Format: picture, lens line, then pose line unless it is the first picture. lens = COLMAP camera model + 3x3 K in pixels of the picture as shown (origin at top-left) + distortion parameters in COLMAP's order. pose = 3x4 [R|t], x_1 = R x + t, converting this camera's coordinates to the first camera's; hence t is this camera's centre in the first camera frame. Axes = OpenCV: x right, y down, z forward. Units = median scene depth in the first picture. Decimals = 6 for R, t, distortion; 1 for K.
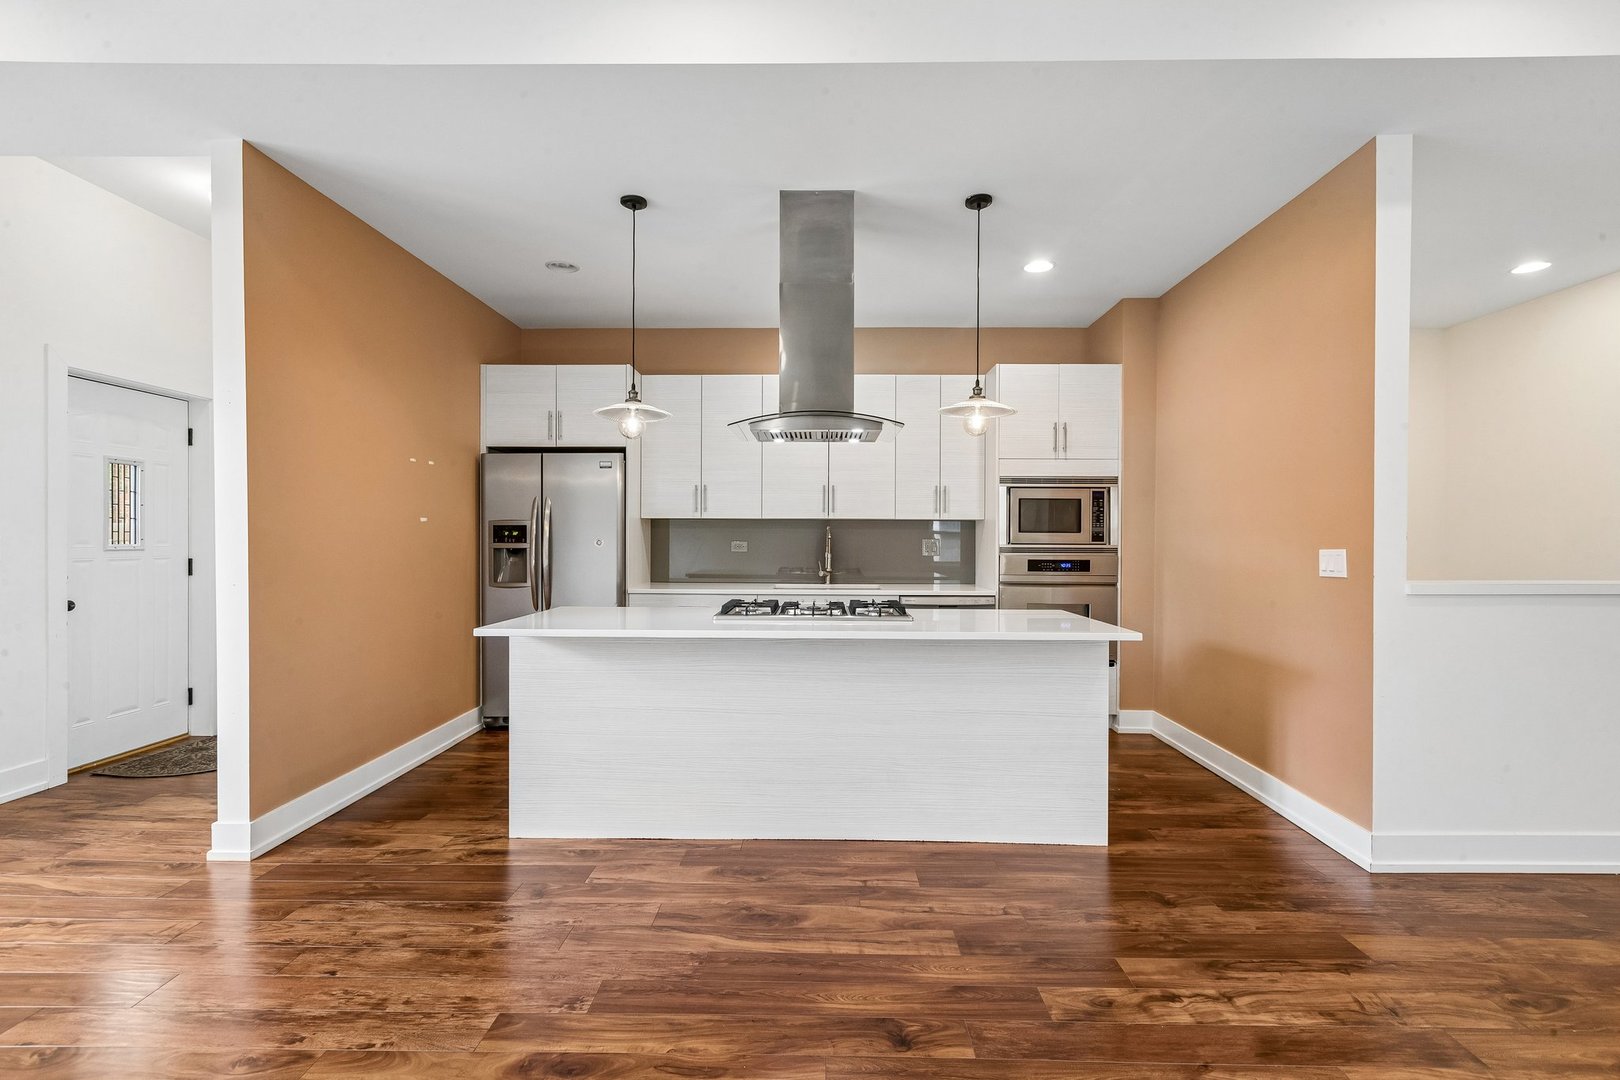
lens RADIAL K [[727.4, 0, 812.3], [0, 727.4, 544.9], [0, 0, 1]] dist [0.004248, -0.001208]
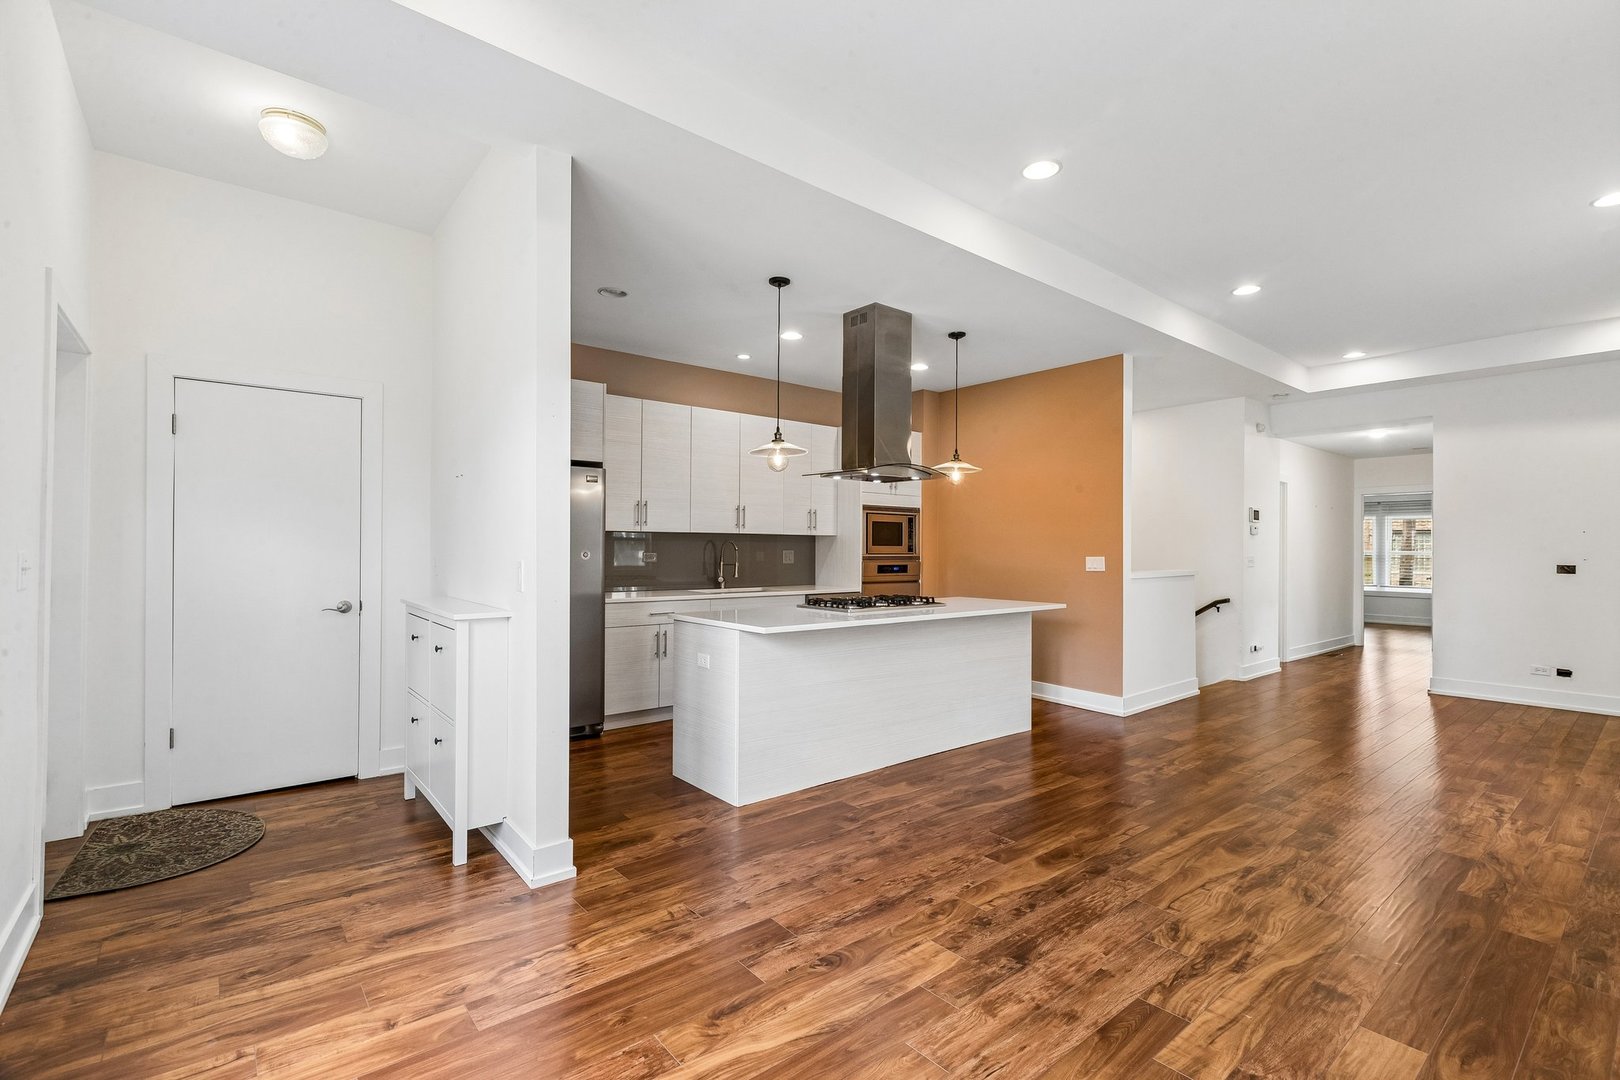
lens RADIAL K [[727.4, 0, 810.5], [0, 727.4, 543.2], [0, 0, 1]] dist [0.004248, -0.001208]
pose [[0.760132, 0.004867, 0.649751, -1.122570], [0.002040, 0.999949, -0.009877, -0.012974], [-0.649766, 0.008834, 0.760083, 0.025680]]
